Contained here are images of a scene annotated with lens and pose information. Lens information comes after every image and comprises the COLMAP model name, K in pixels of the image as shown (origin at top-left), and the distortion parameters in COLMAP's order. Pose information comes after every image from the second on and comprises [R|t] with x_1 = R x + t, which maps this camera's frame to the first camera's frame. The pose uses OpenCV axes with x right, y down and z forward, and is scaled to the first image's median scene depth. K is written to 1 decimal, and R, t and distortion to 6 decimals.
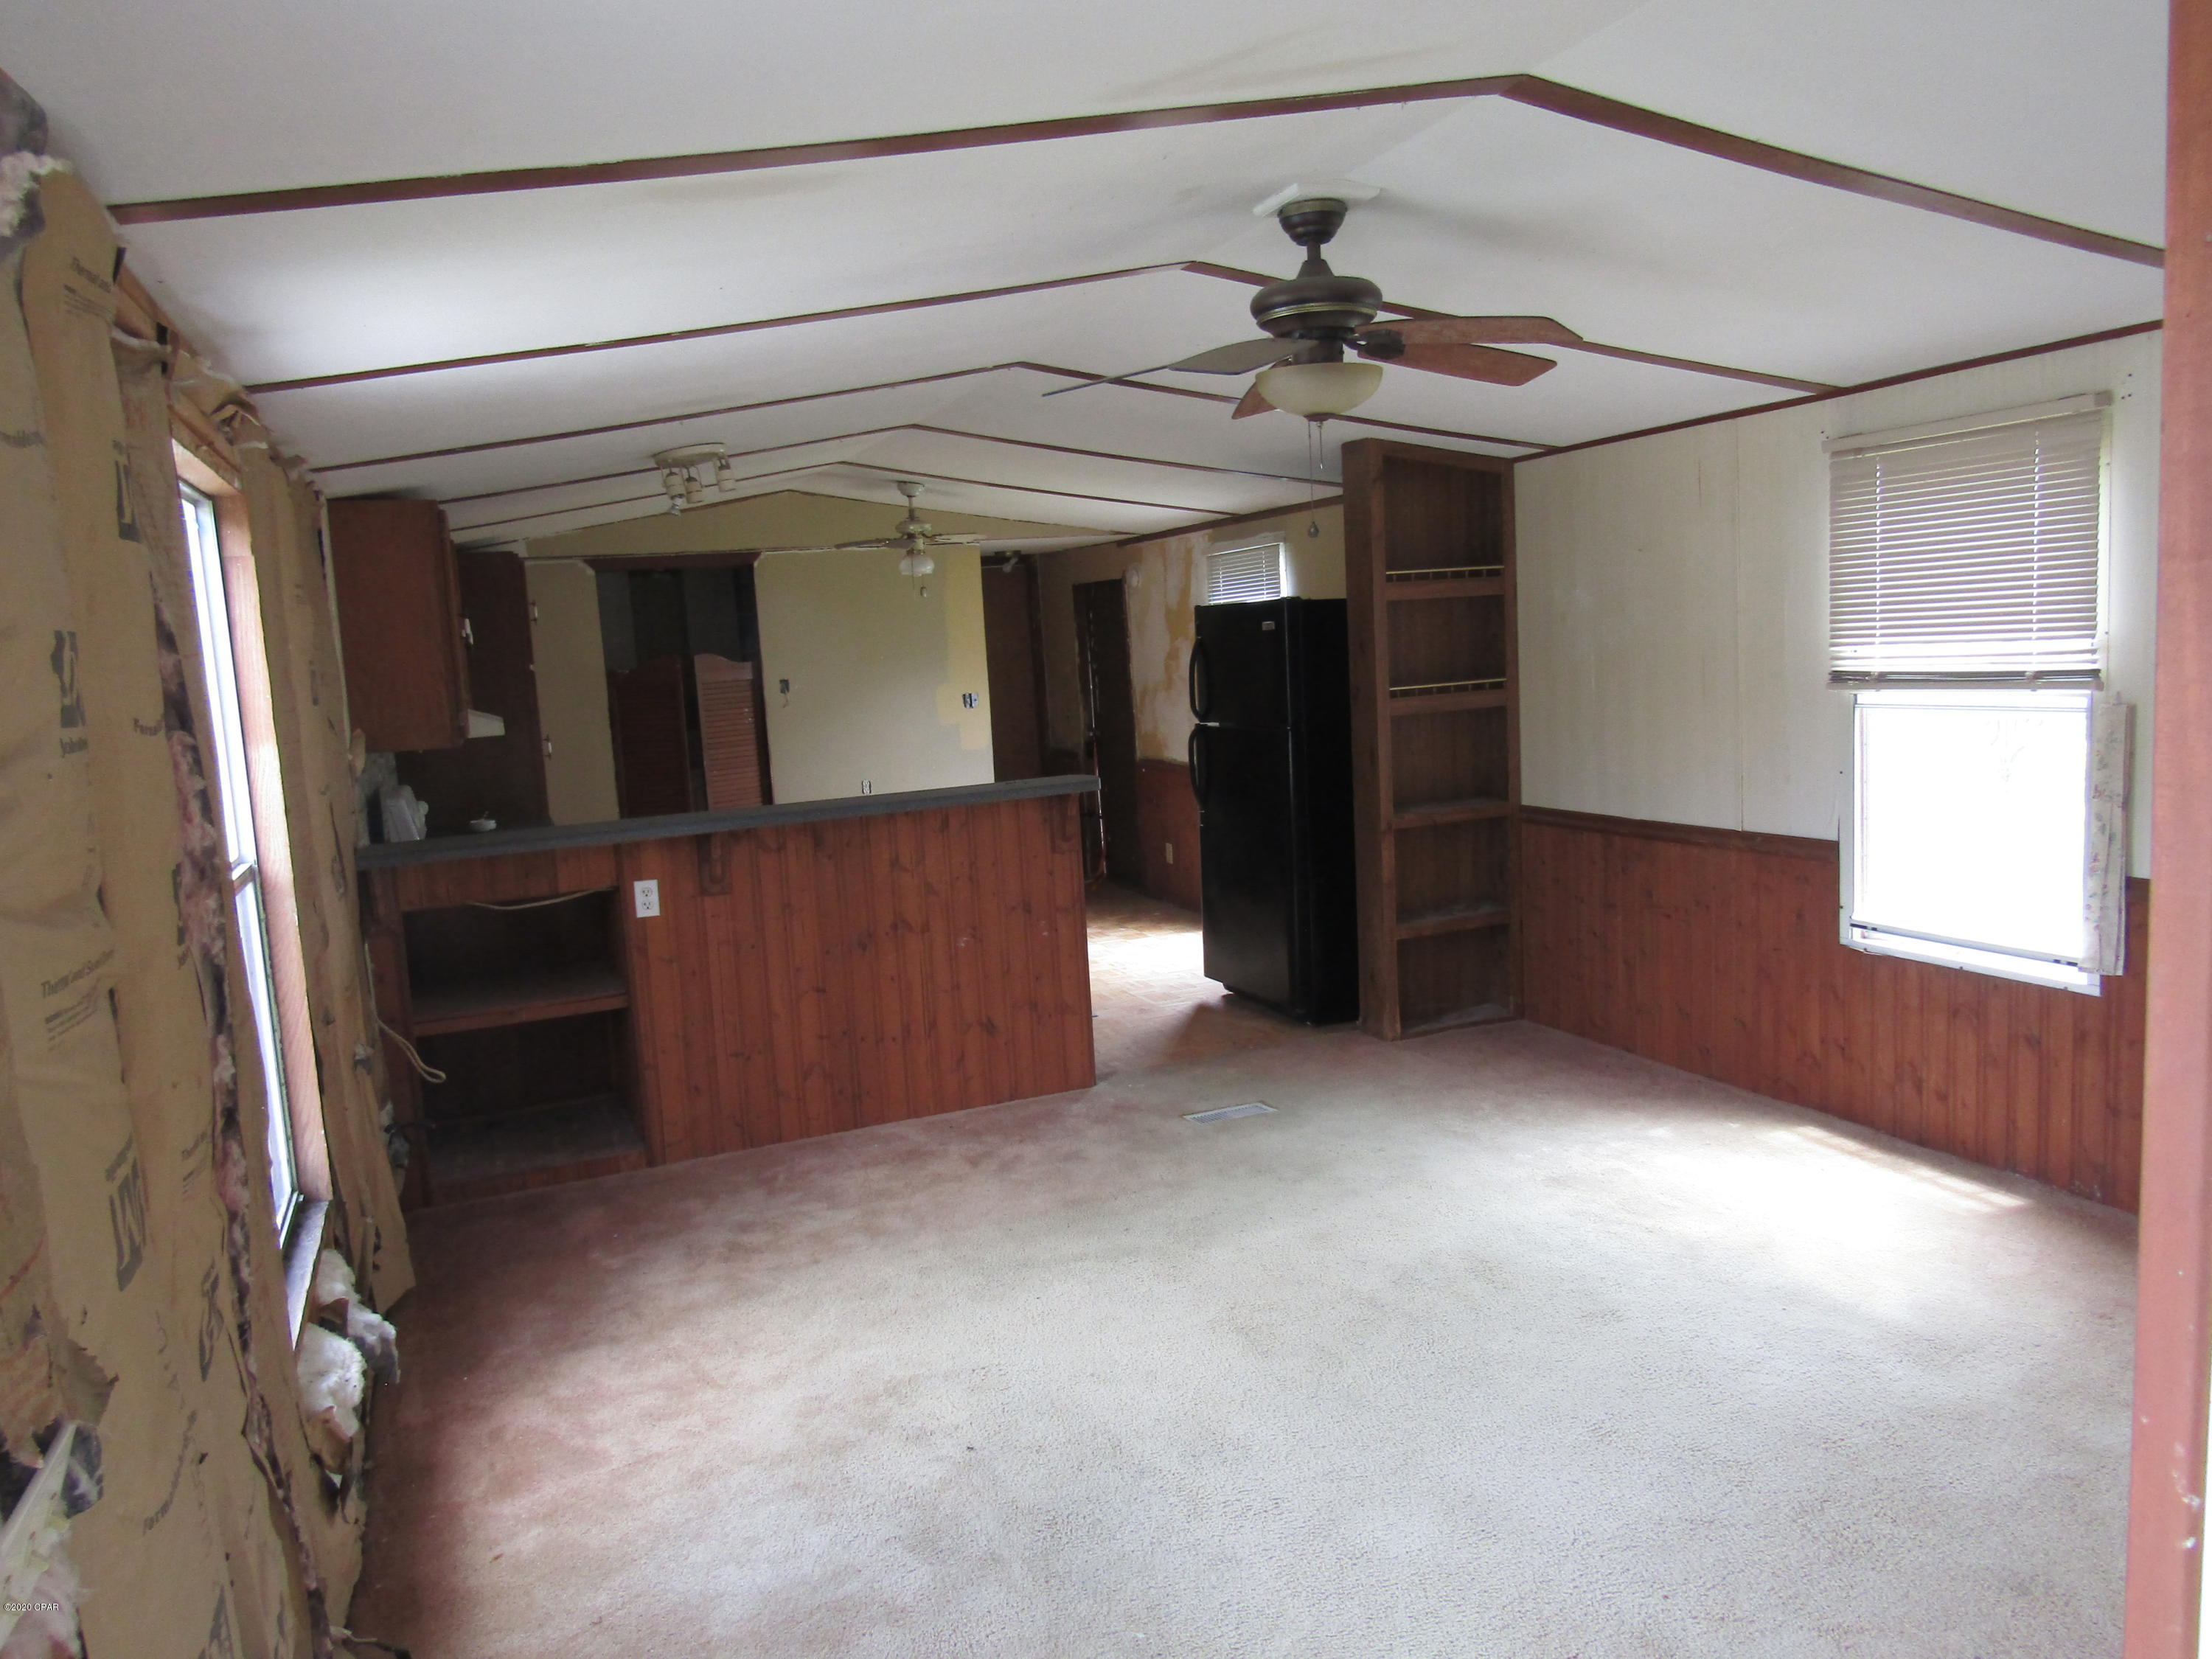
lens RADIAL K [[1585.9, 0, 1100.9], [0, 1585.9, 829.6], [0, 0, 1]] dist [0.000097, -0.011972]
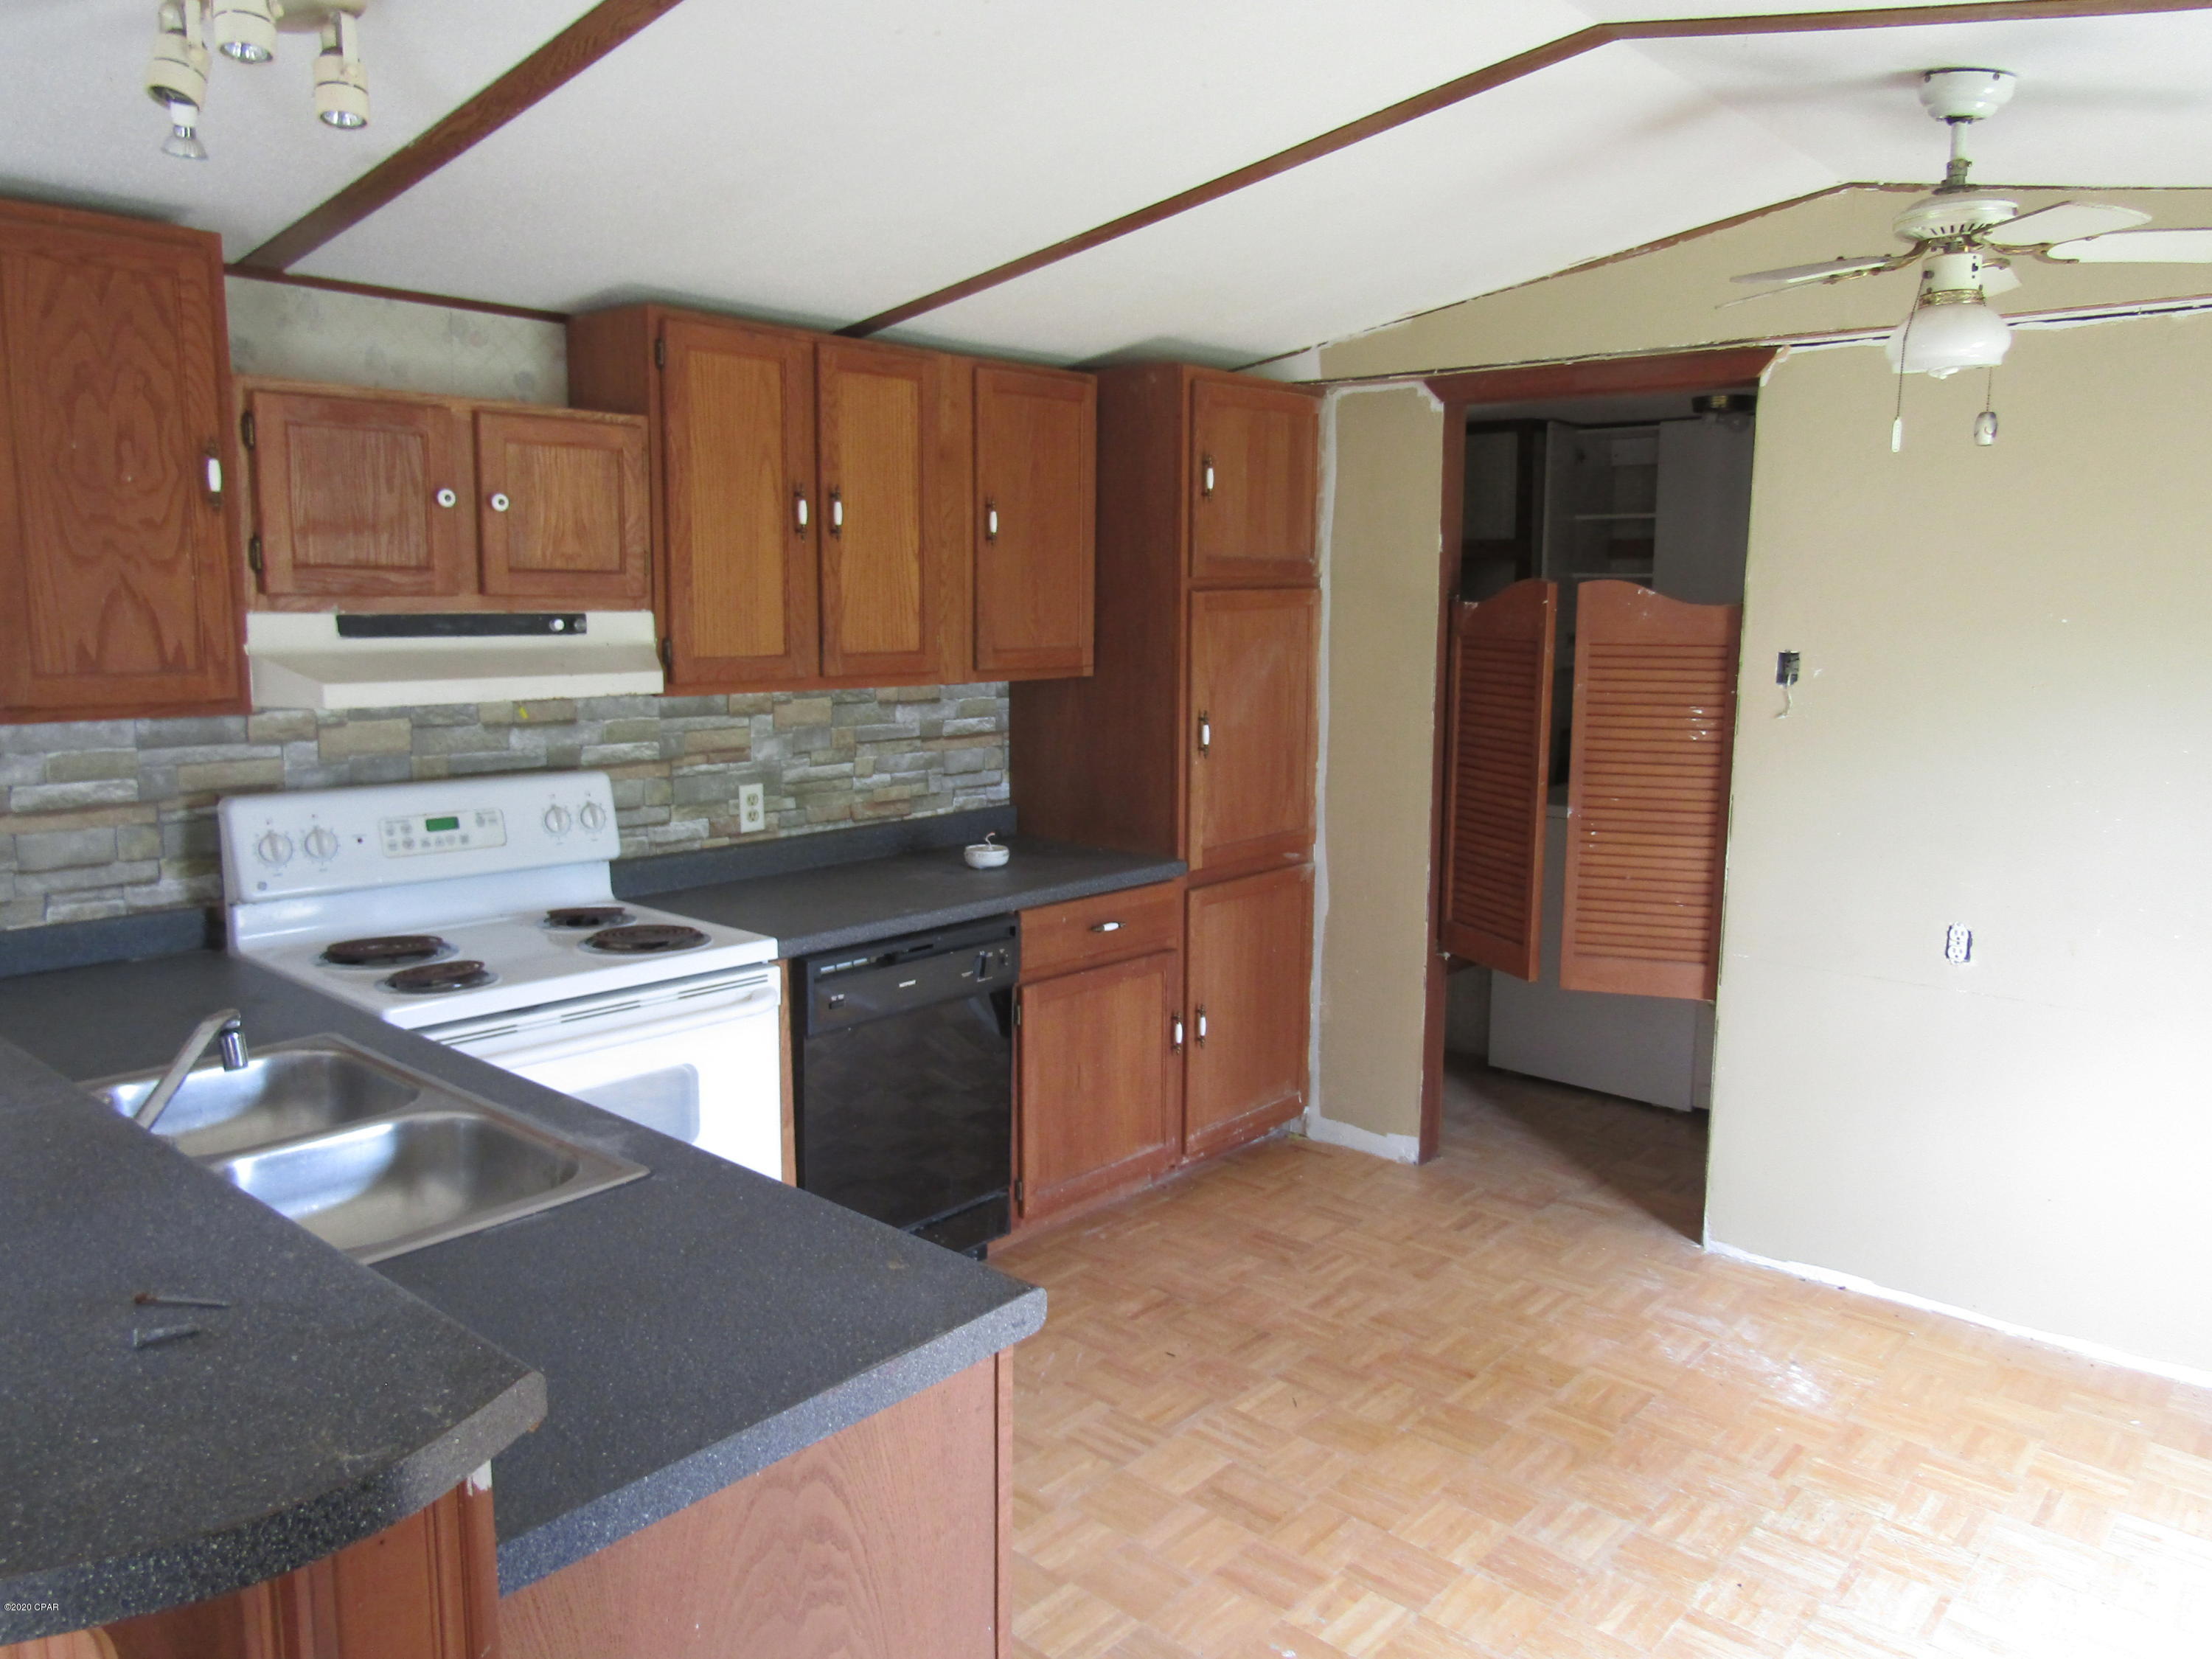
lens RADIAL K [[1585.9, 0, 1105.2], [0, 1585.9, 826.7], [0, 0, 1]] dist [0.000097, -0.011972]
pose [[0.433825, 0.197343, -0.879120, 0.109146], [-0.148667, 0.978023, 0.146181, -0.088456], [0.888647, 0.067279, 0.453629, 0.683670]]
